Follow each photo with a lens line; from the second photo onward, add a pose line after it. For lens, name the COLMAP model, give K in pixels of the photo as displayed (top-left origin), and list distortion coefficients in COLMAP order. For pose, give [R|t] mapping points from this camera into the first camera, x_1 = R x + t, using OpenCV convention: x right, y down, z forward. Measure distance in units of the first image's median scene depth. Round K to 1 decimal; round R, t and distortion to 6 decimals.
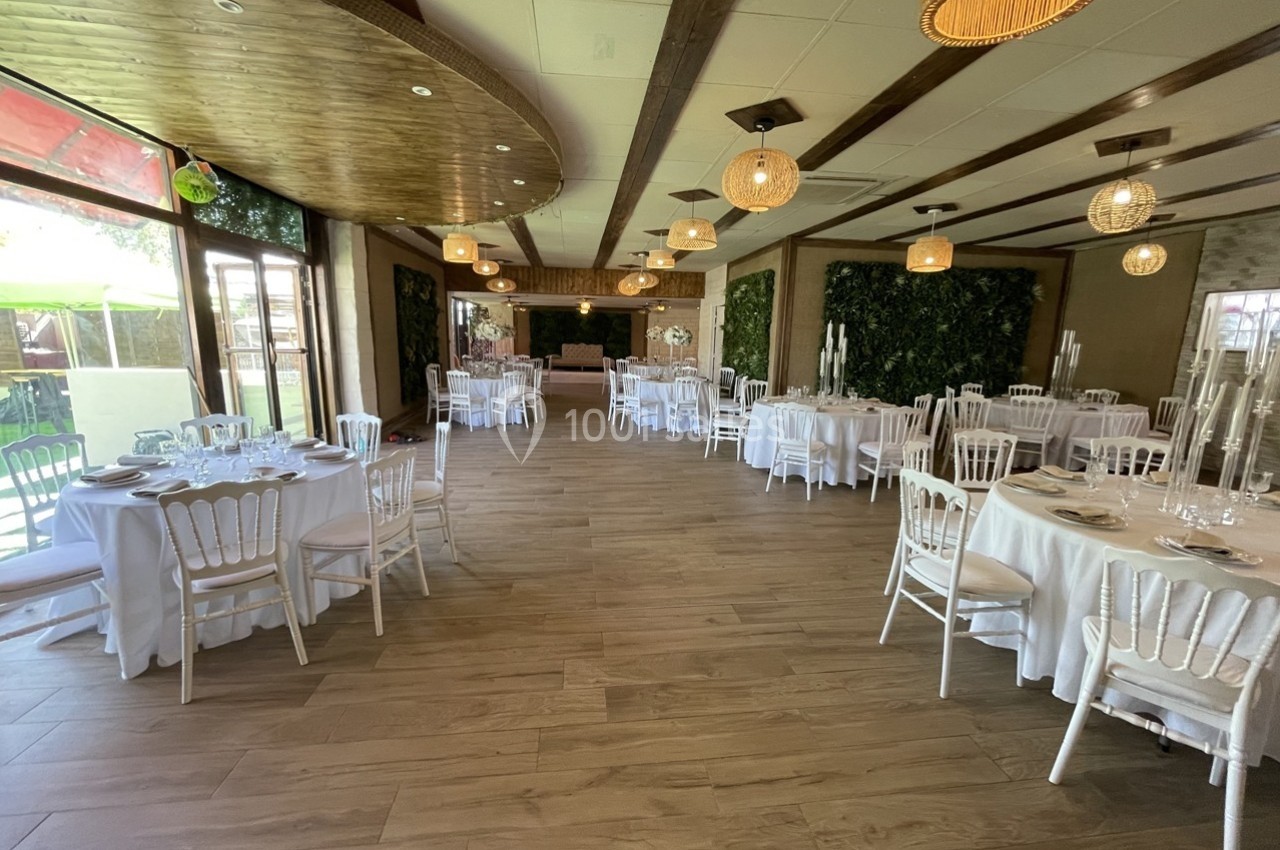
lens RADIAL K [[519.4, 0, 635.5], [0, 519.4, 426.6], [0, 0, 1]] dist [-0.001258, -0.000204]
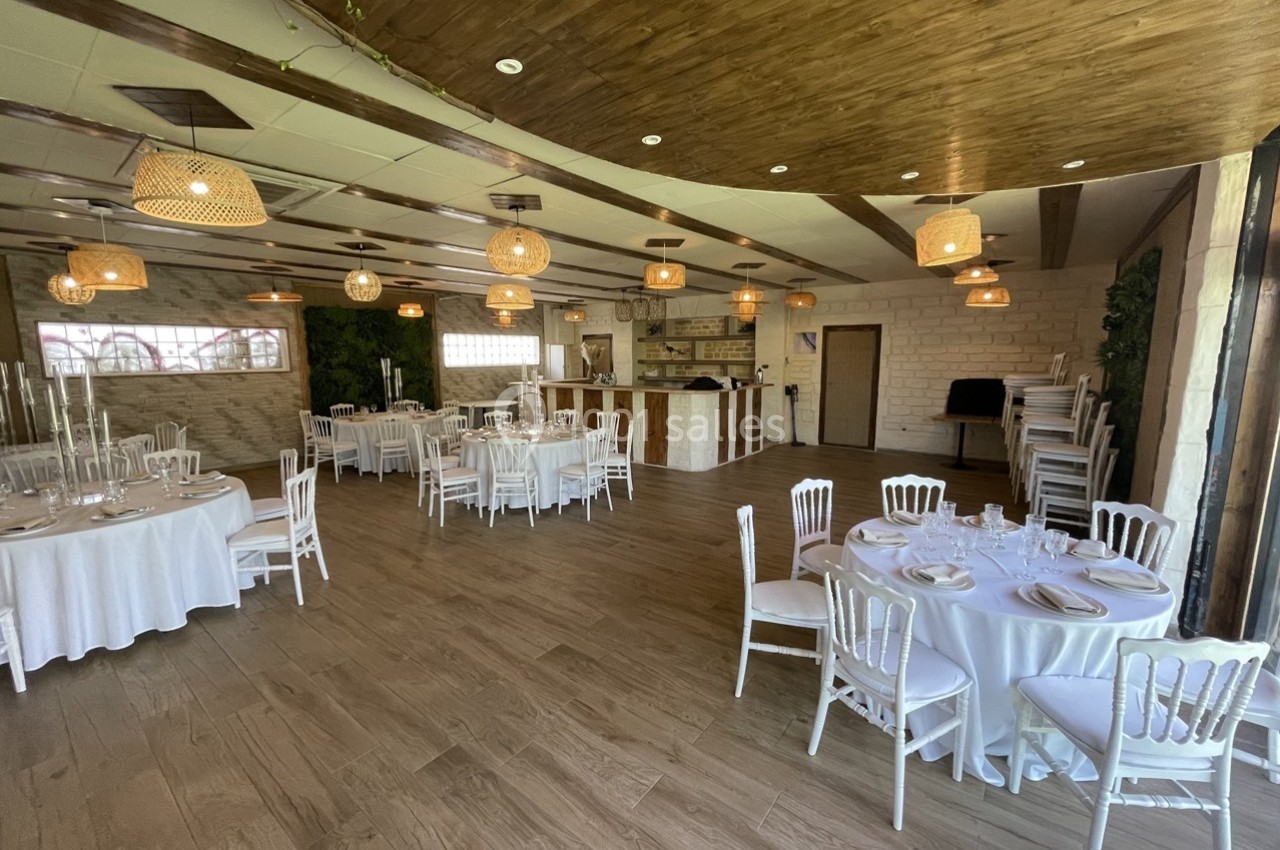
lens RADIAL K [[513.3, 0, 644.3], [0, 513.3, 427.6], [0, 0, 1]] dist [-0.001366, -0.000182]
pose [[-0.718910, -0.117617, 0.685080, -0.458729], [0.113642, 0.952431, 0.282771, -0.214443], [-0.685751, 0.281141, -0.671346, 0.940372]]
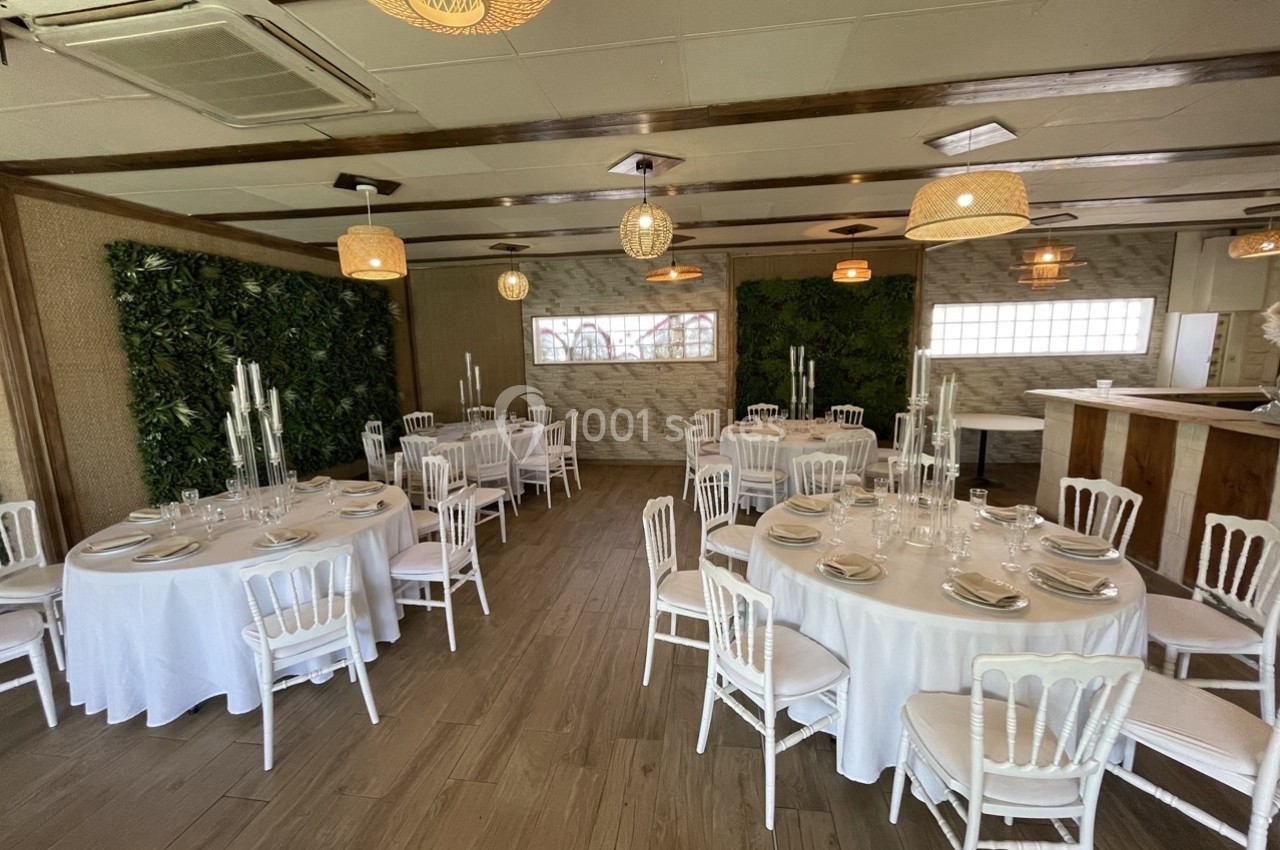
lens RADIAL K [[519.4, 0, 635.5], [0, 519.4, 426.6], [0, 0, 1]] dist [-0.001258, -0.000204]
pose [[0.256819, -0.181120, 0.949336, -0.019056], [0.200083, 0.970966, 0.131119, -0.124103], [-0.945521, 0.156272, 0.285602, 0.479011]]
